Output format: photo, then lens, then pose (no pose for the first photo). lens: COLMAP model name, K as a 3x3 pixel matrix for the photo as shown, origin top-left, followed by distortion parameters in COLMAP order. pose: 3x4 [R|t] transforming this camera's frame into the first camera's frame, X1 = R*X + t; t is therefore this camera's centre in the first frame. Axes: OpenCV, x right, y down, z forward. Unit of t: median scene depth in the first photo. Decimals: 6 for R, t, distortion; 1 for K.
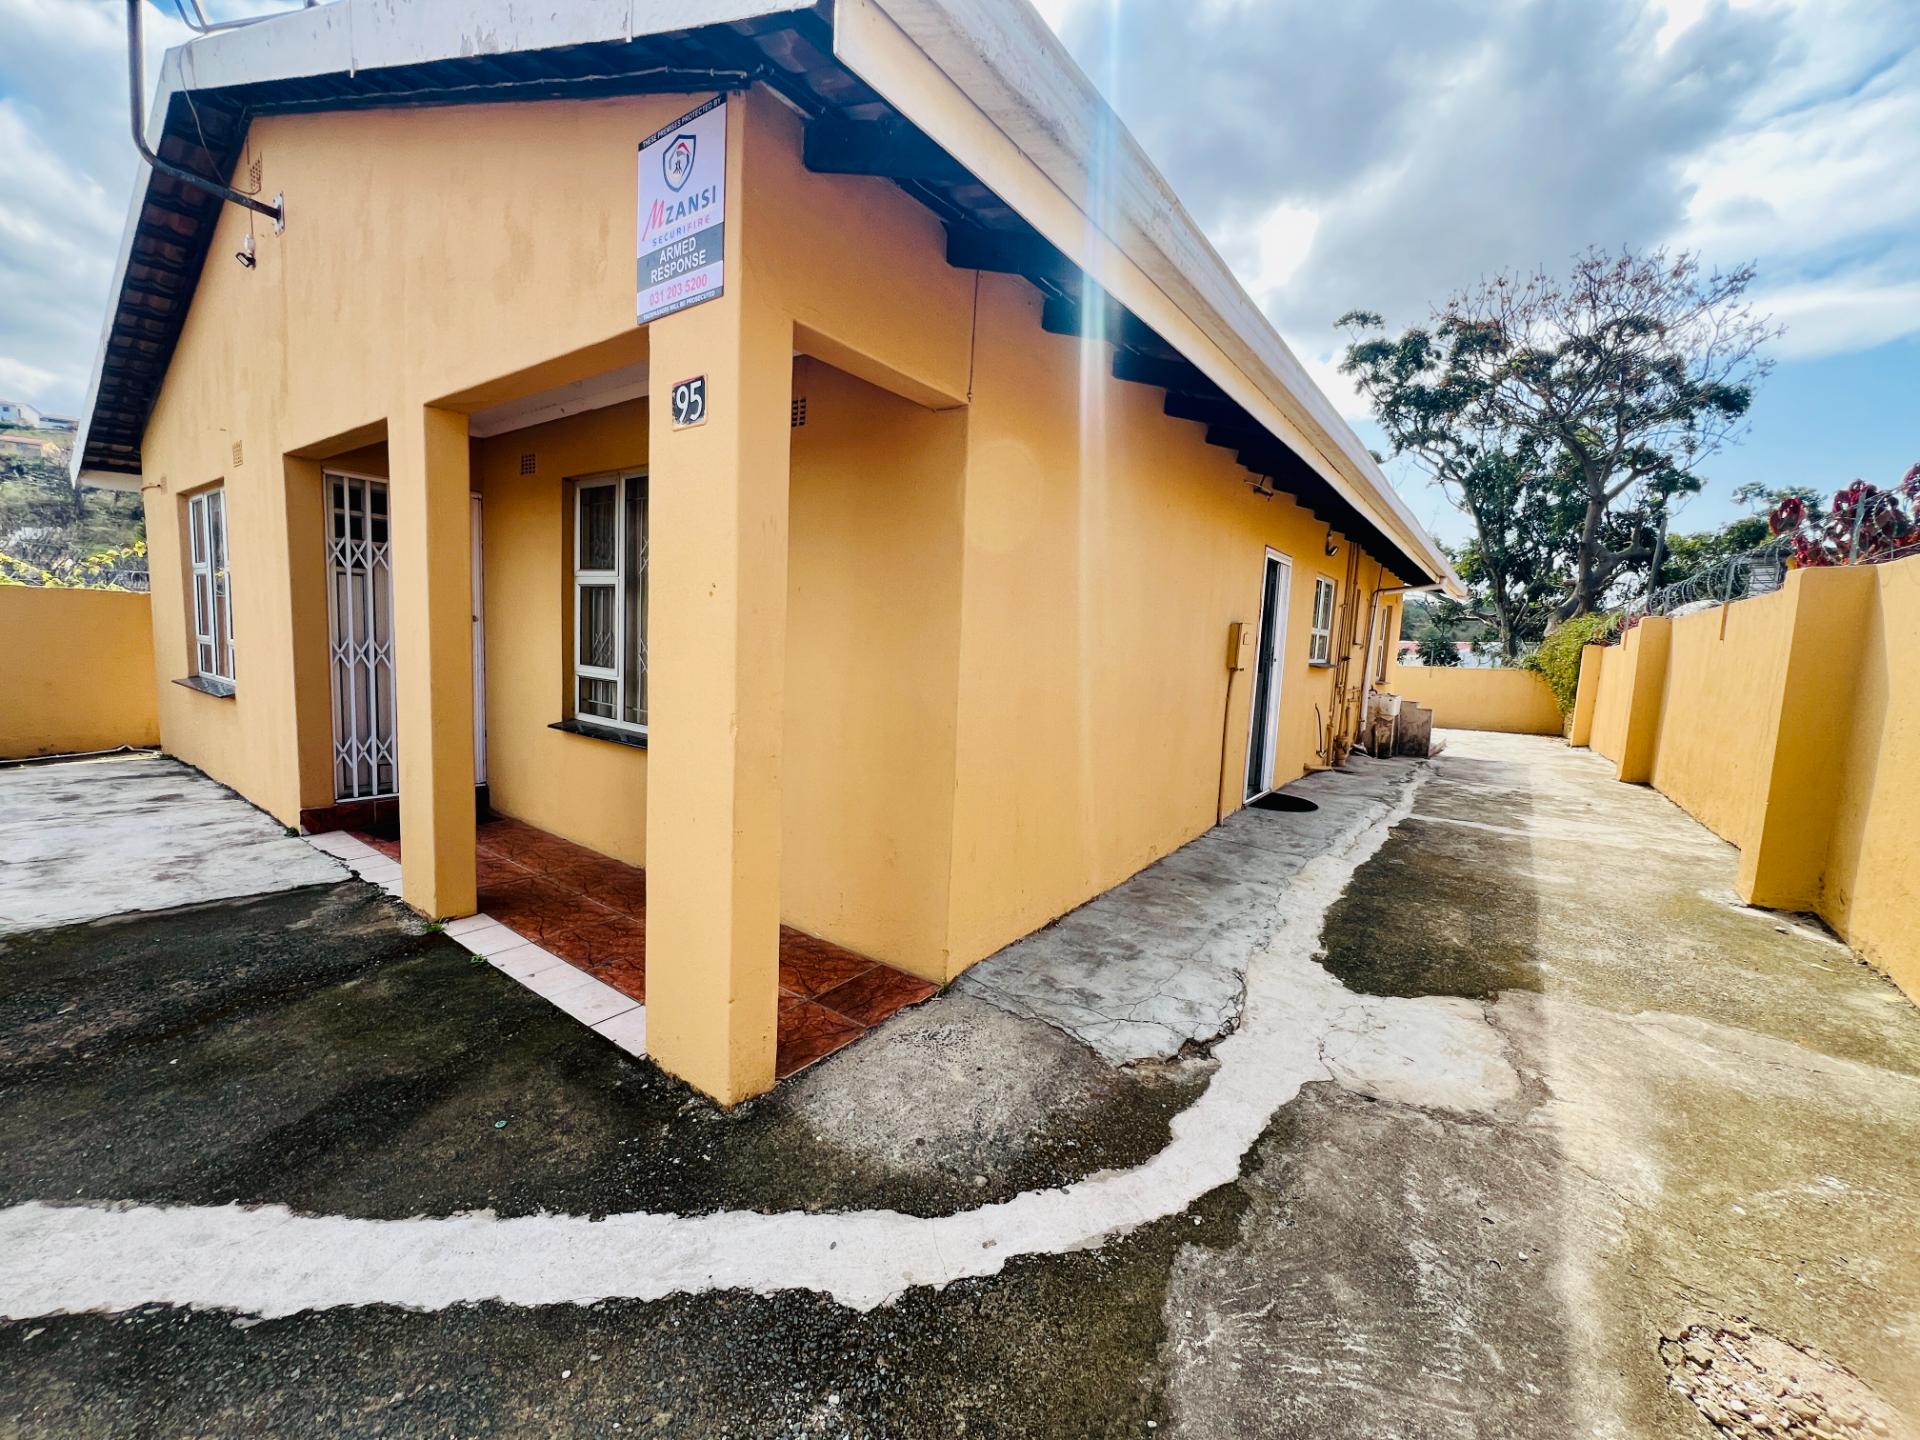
lens RADIAL K [[764.8, 0, 960.1], [0, 764.8, 718.5], [0, 0, 1]] dist [-0.002214, 0.000567]
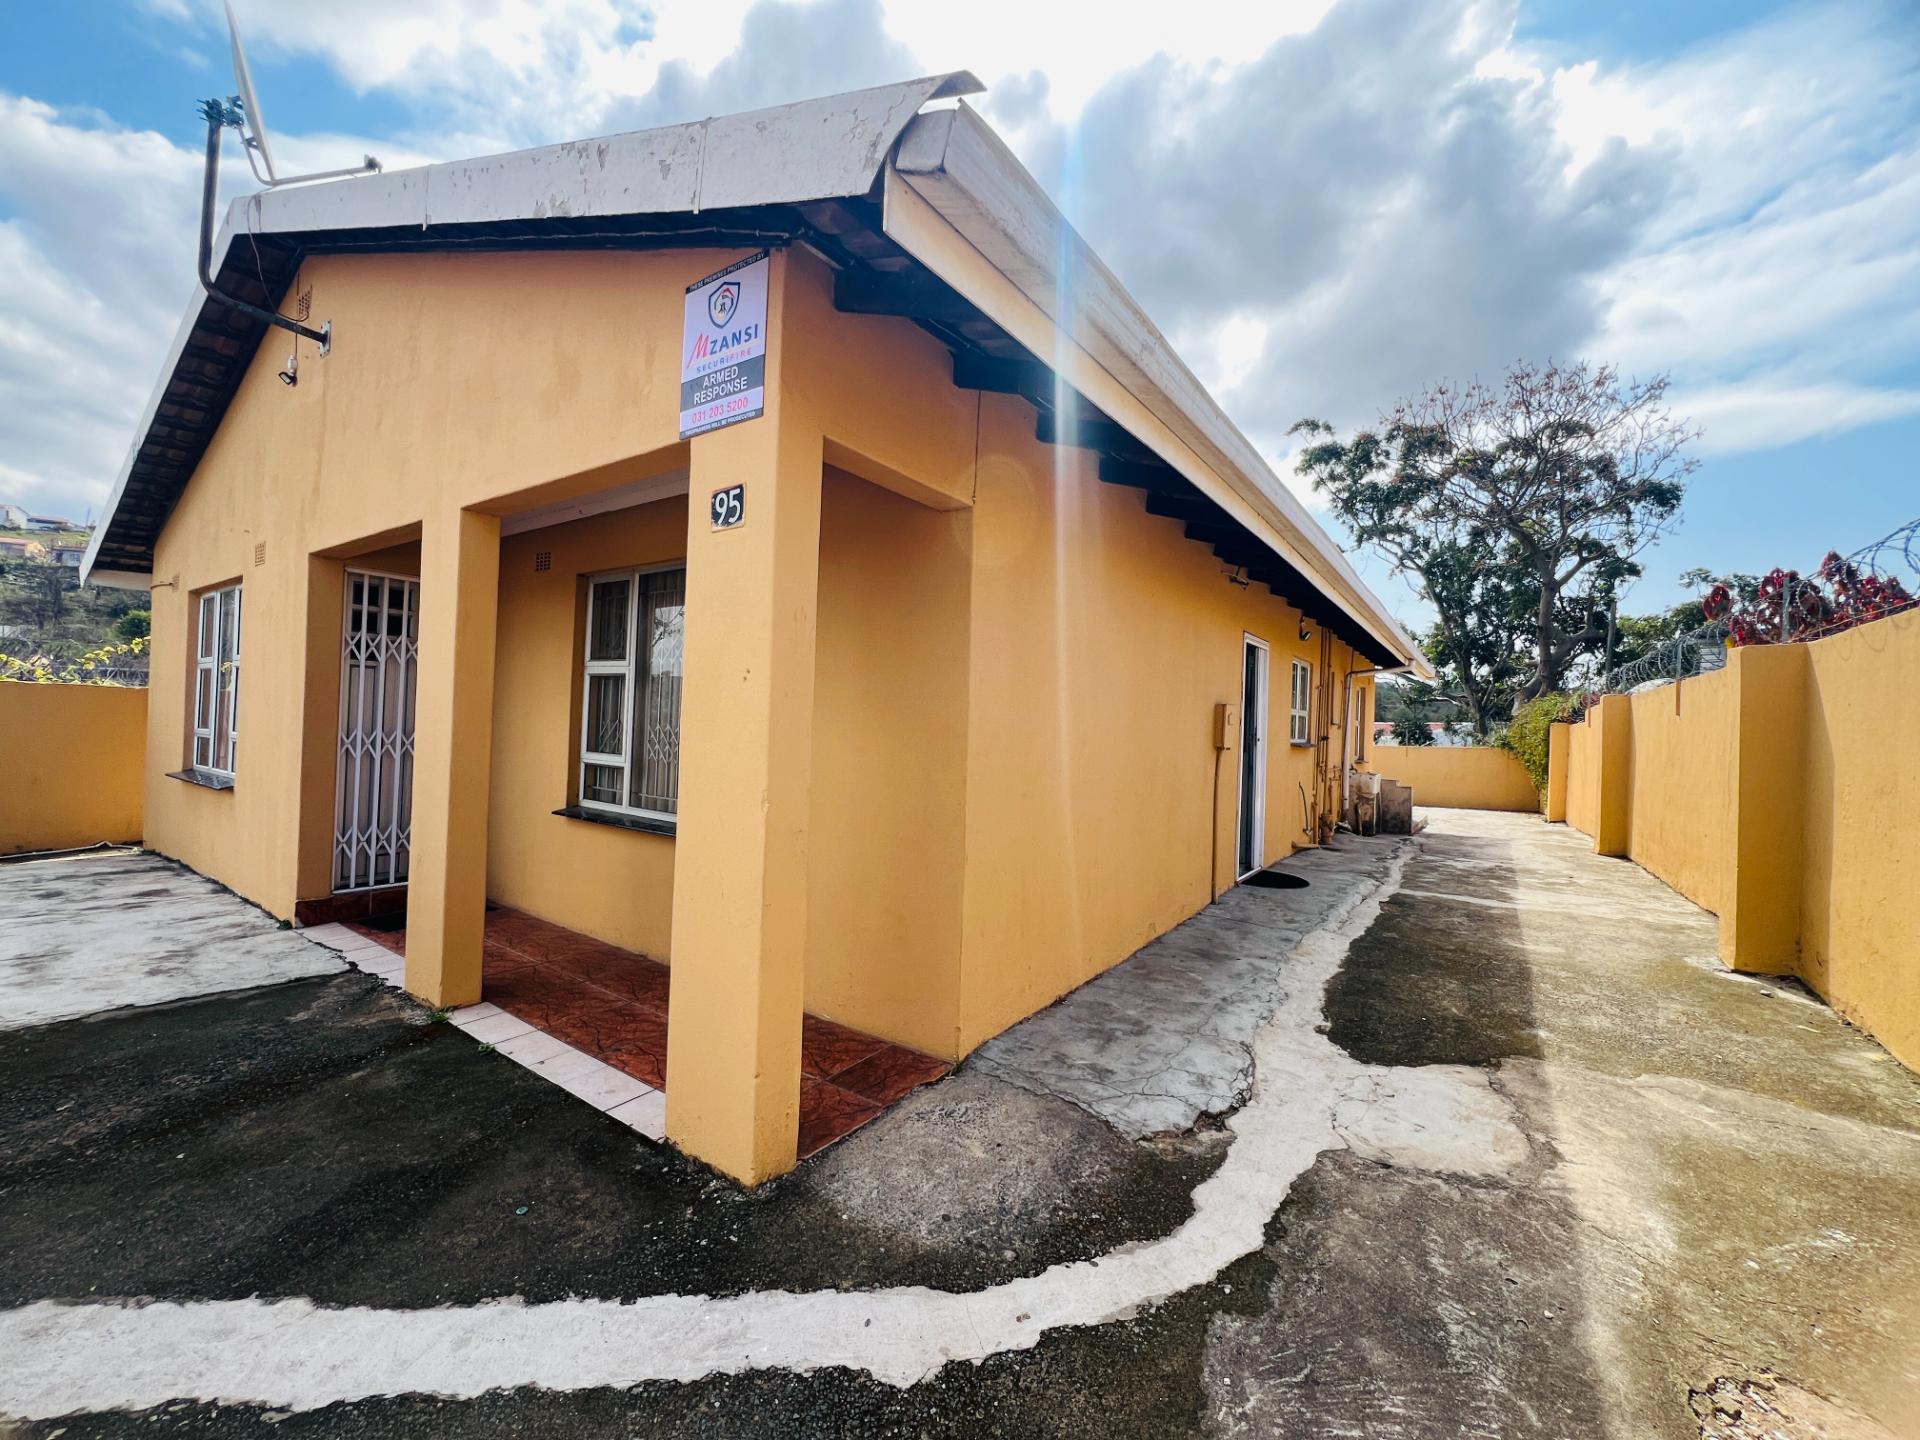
lens RADIAL K [[764.8, 0, 960.1], [0, 764.8, 718.5], [0, 0, 1]] dist [-0.002214, 0.000567]
pose [[0.999634, -0.012141, 0.024181, -0.016684], [0.014796, 0.993504, -0.112834, 0.005936], [-0.022654, 0.113151, 0.993320, -0.022298]]
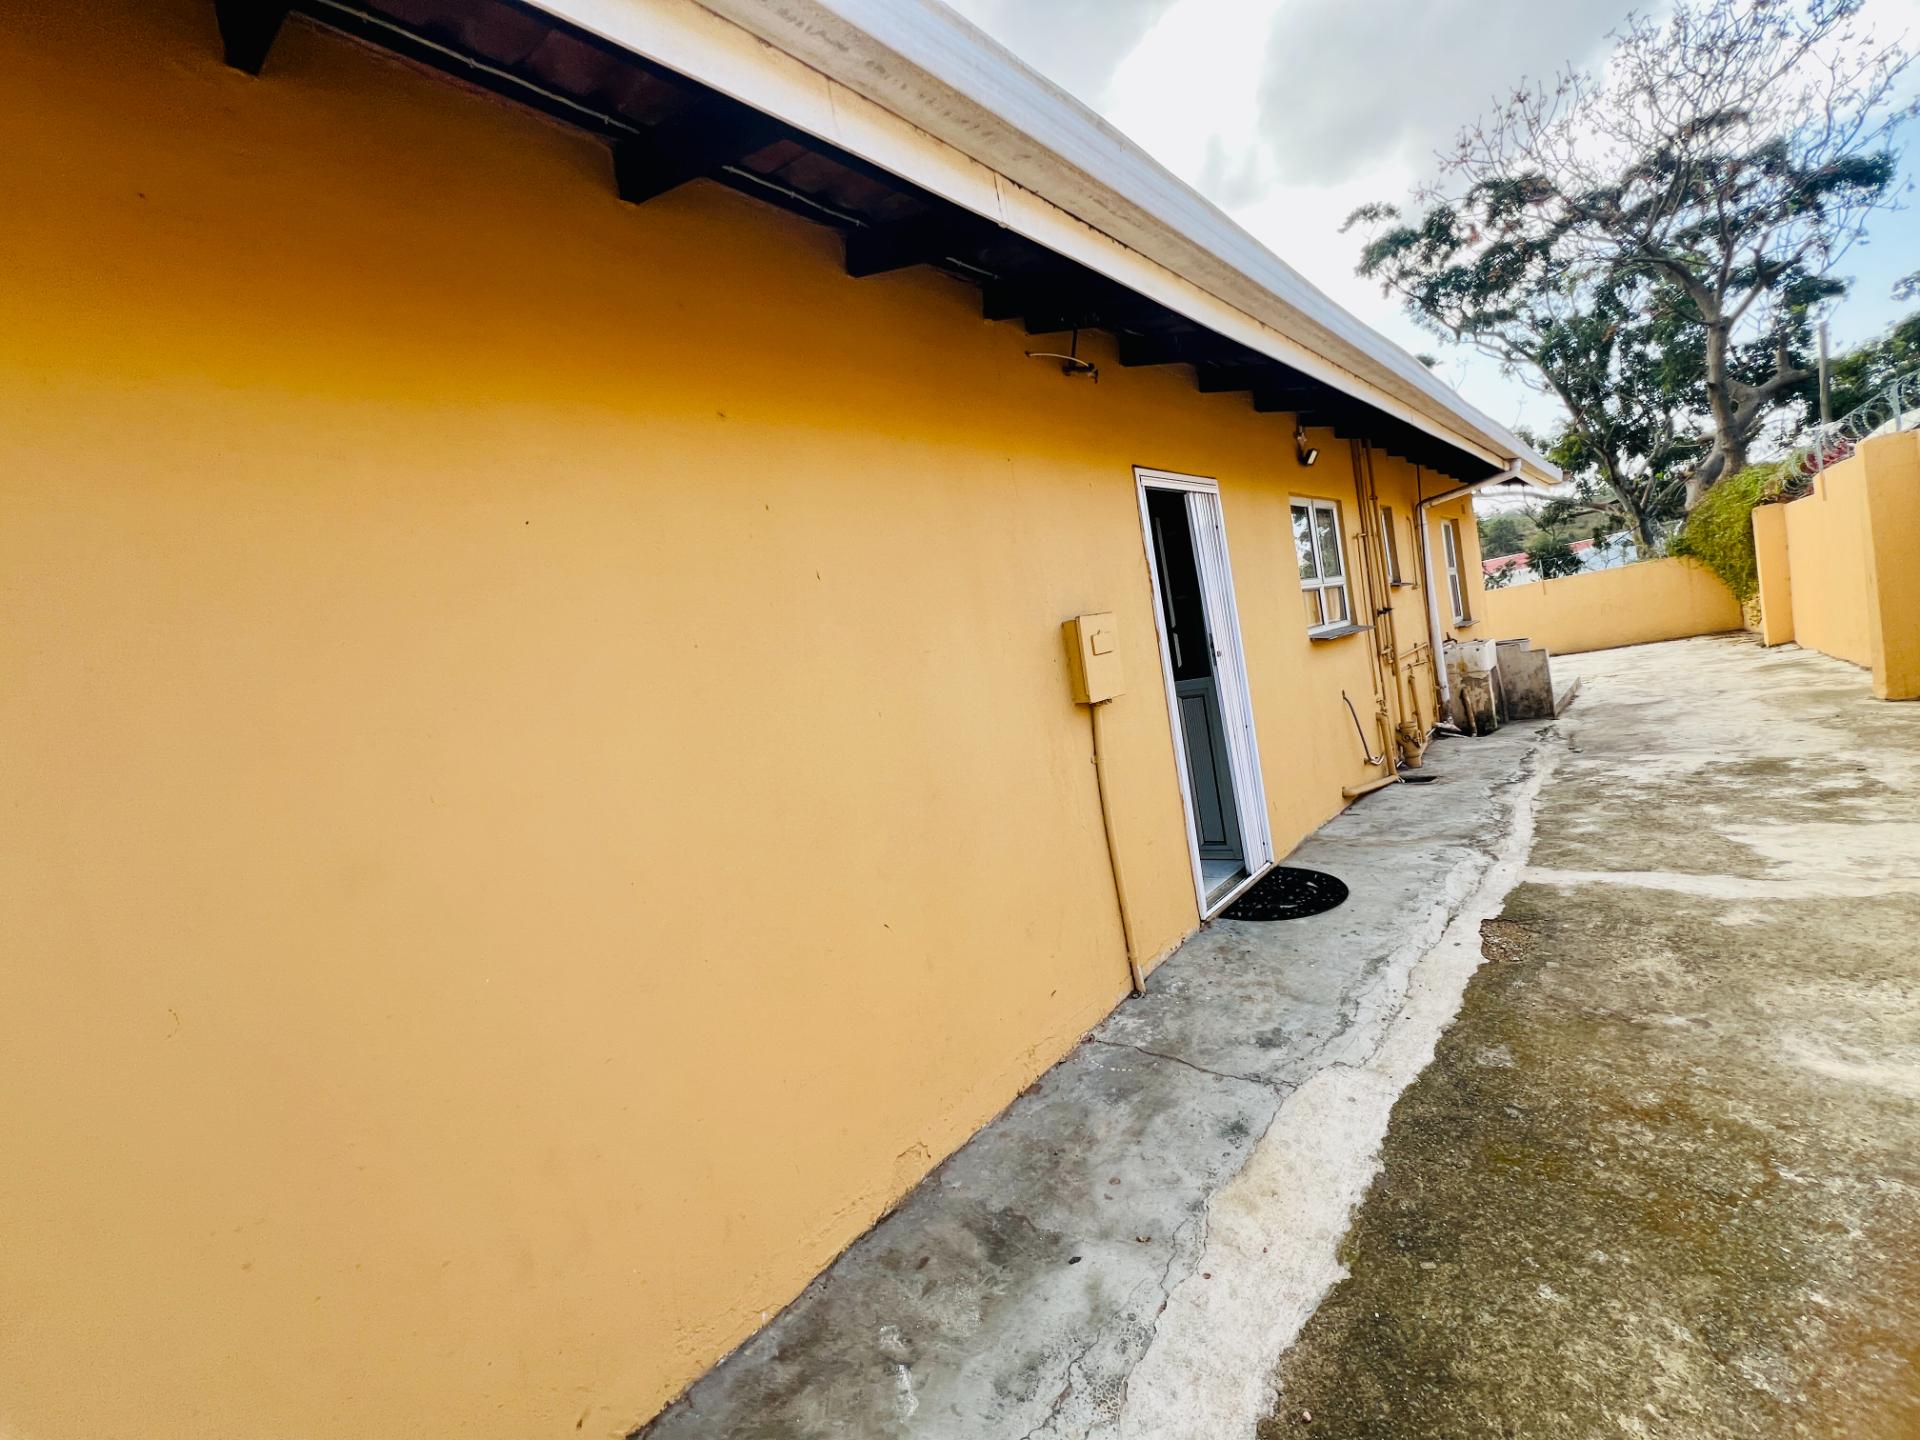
lens RADIAL K [[764.8, 0, 960.1], [0, 764.8, 718.5], [0, 0, 1]] dist [-0.002214, 0.000567]
pose [[0.970483, -0.207125, -0.123542, 0.288285], [0.202812, 0.978105, -0.046660, -0.041717], [0.130501, 0.020227, 0.991242, 0.403160]]
